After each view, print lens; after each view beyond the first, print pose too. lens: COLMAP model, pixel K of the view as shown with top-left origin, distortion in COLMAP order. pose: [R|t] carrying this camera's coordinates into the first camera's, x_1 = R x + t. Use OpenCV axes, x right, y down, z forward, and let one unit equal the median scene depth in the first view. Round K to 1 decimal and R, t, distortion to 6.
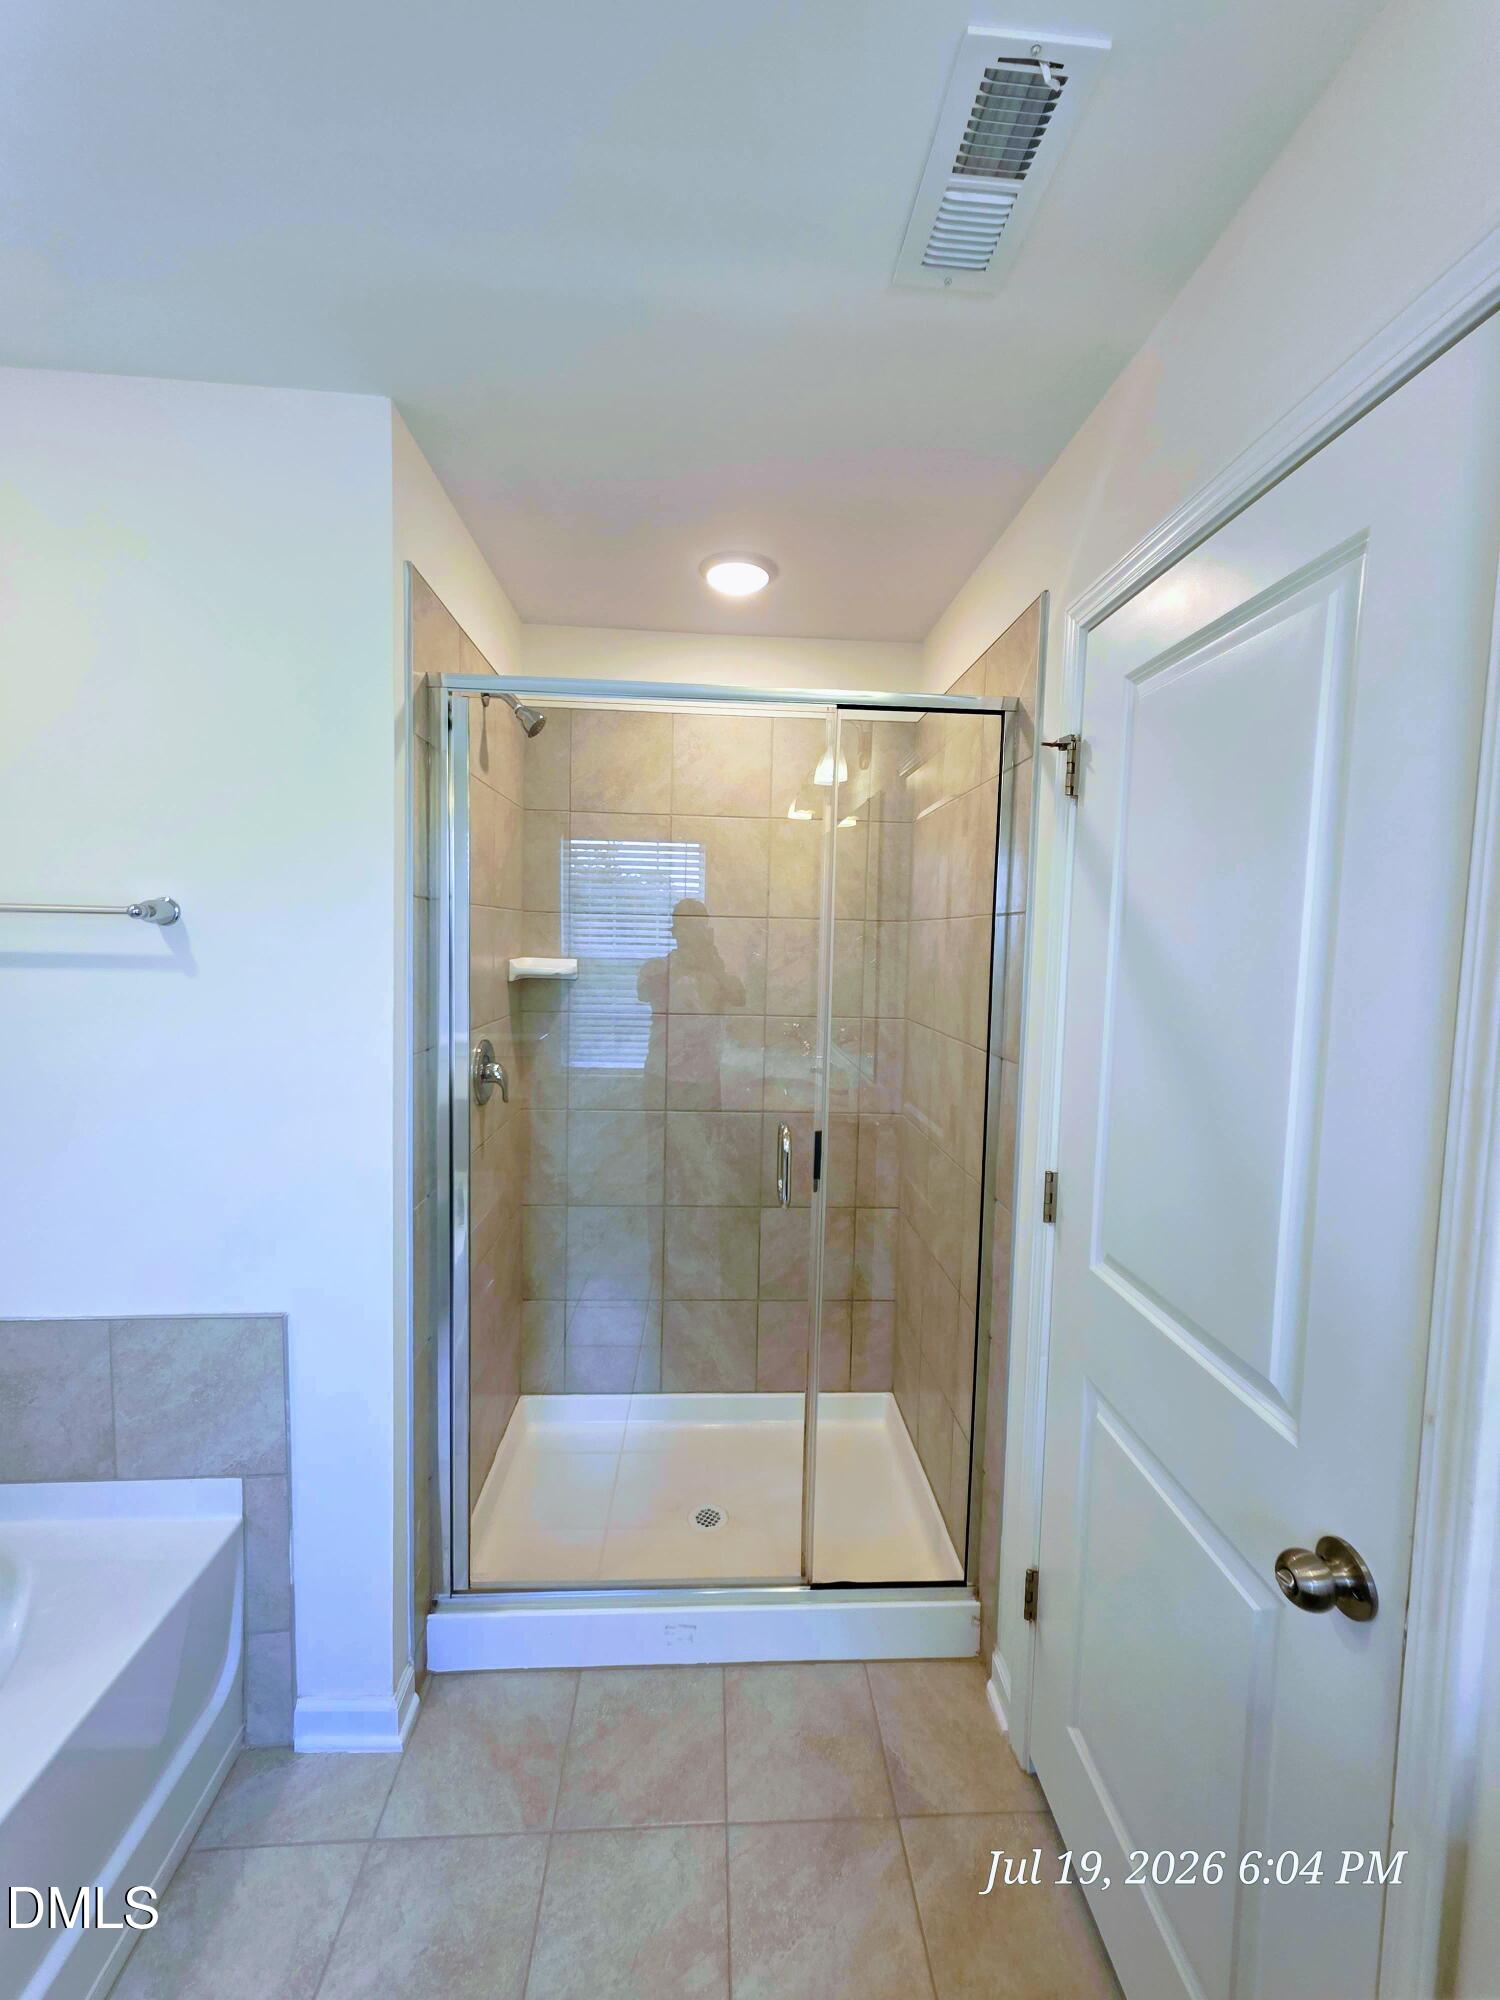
lens RADIAL K [[802.5, 0, 753.4], [0, 802.5, 997.3], [0, 0, 1]] dist [0.002828, 0.000229]
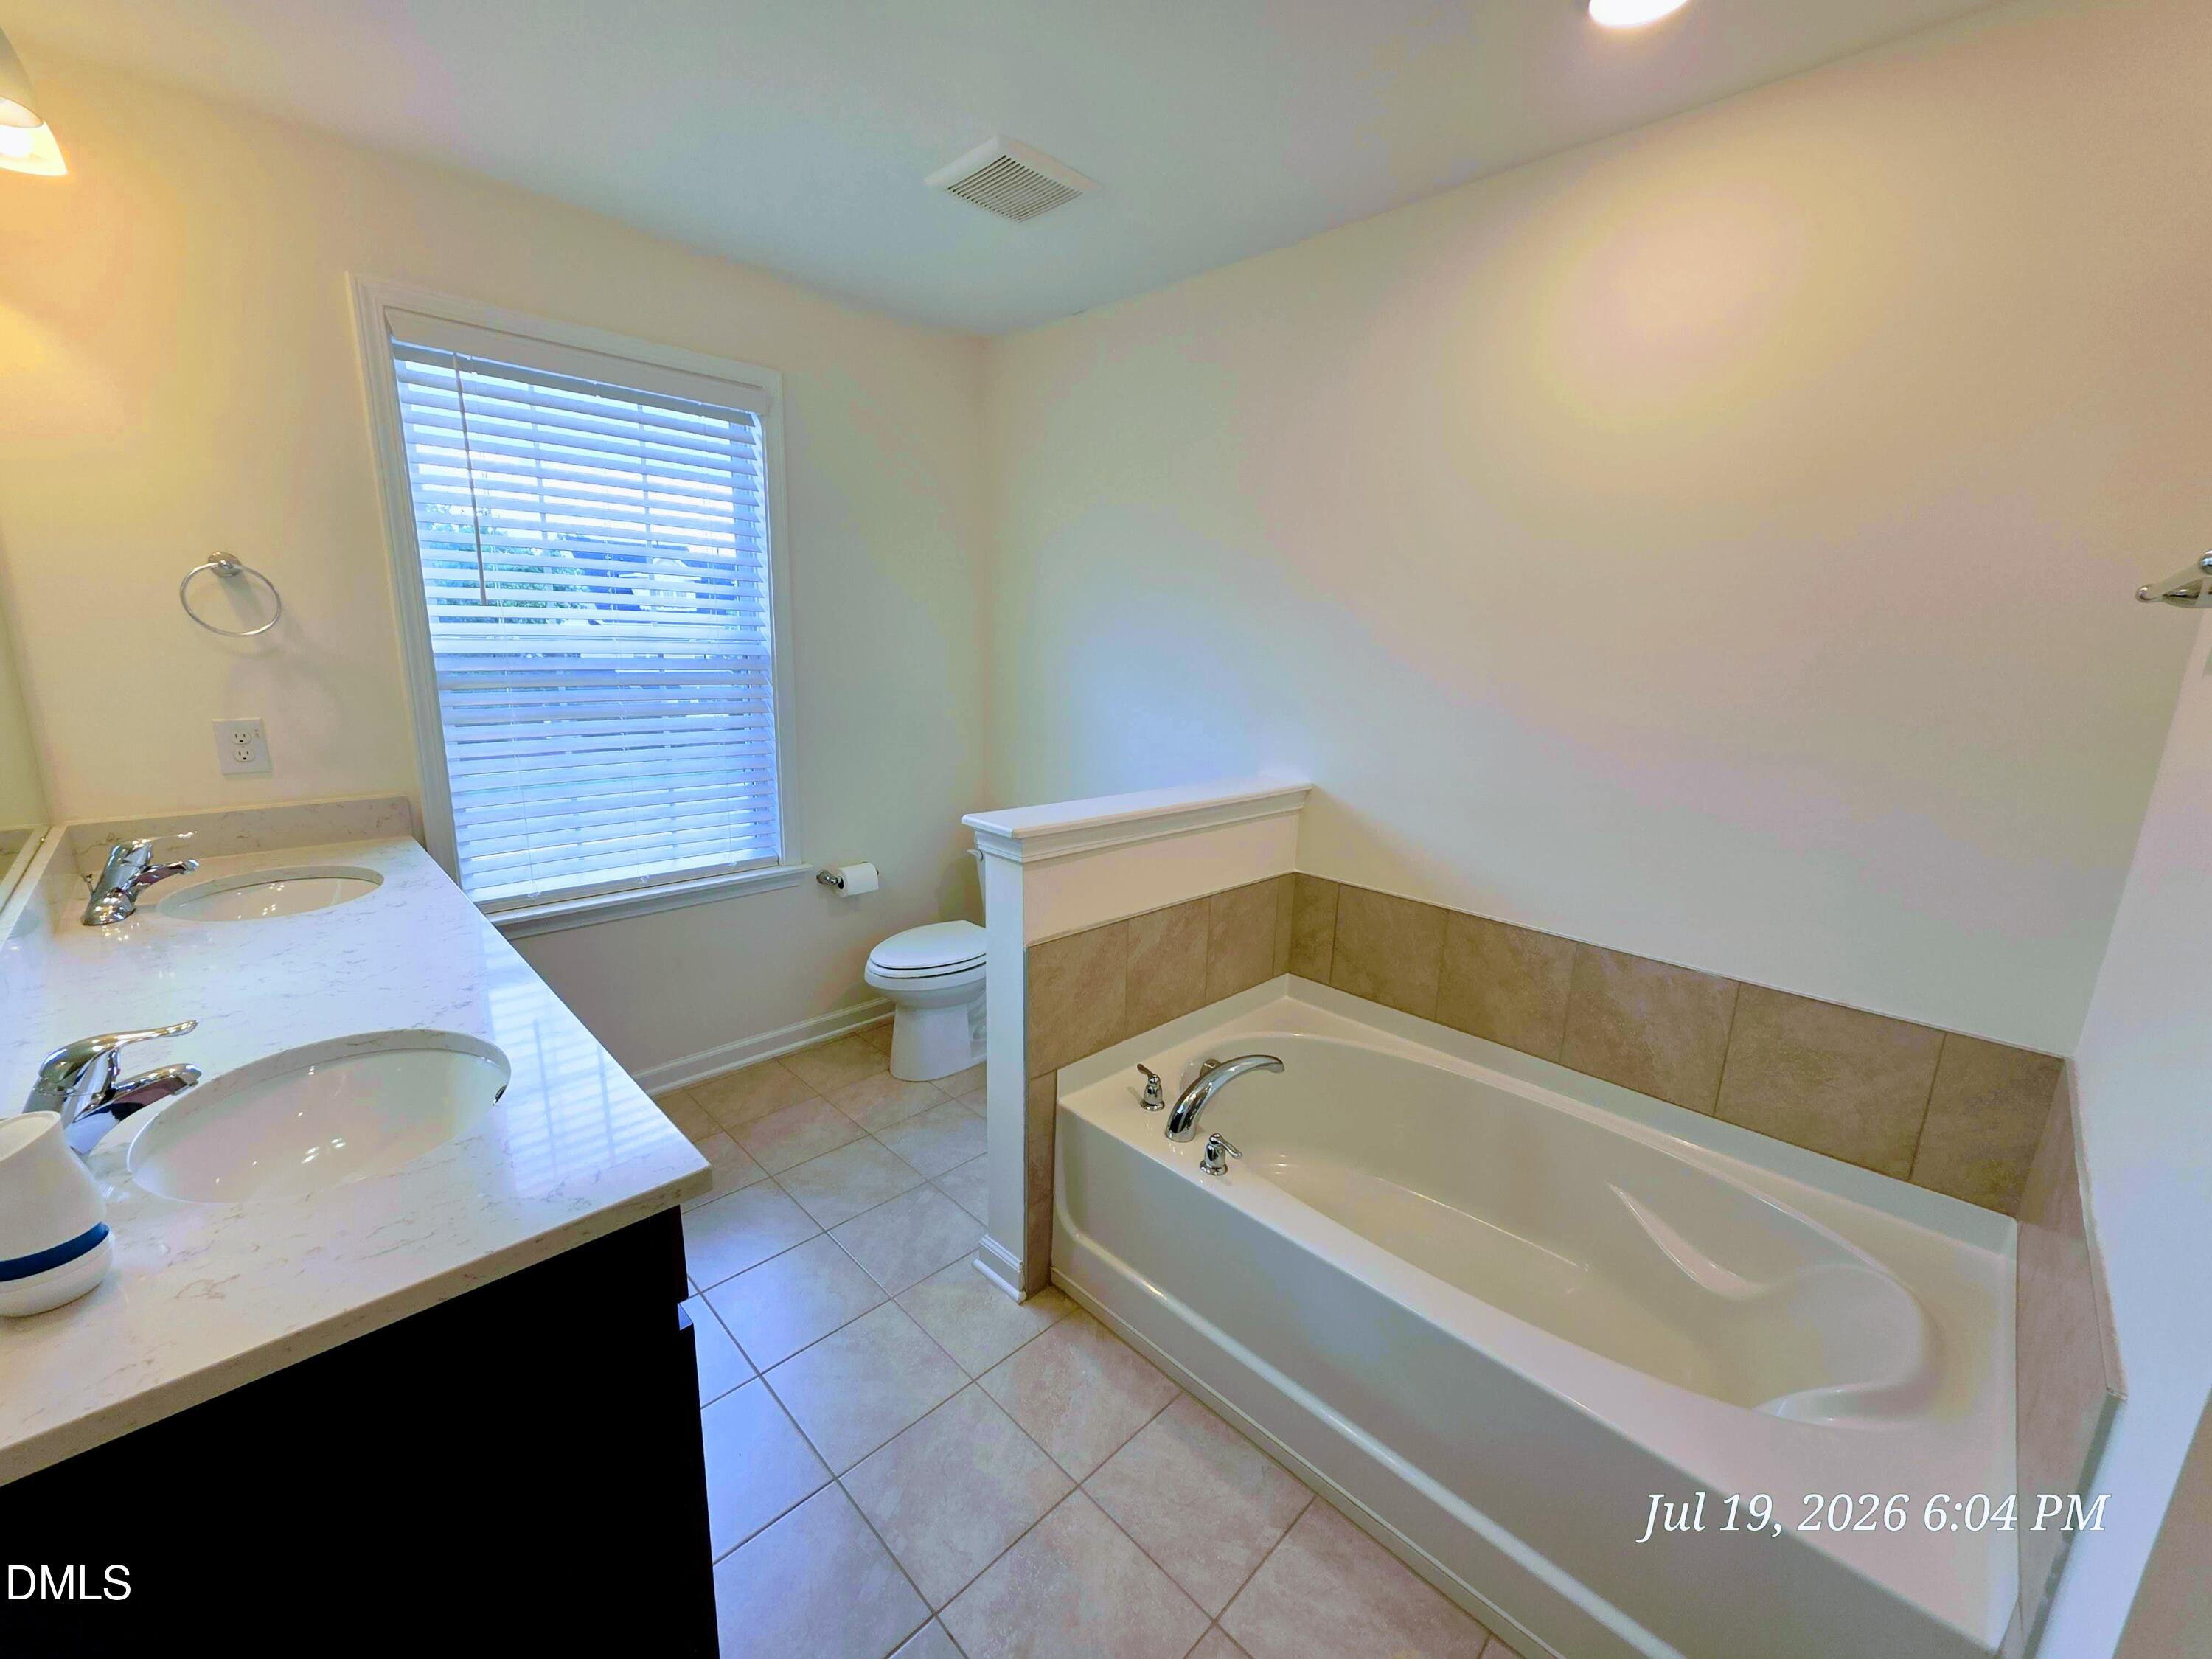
lens RADIAL K [[887.6, 0, 1101.3], [0, 887.6, 831.3], [0, 0, 1]] dist [0.002828, 0.000229]
pose [[0.751883, -0.139520, 0.644365, -1.473714], [0.027914, 0.983213, 0.180316, 0.013503], [-0.658705, -0.117590, 0.743155, 0.016795]]
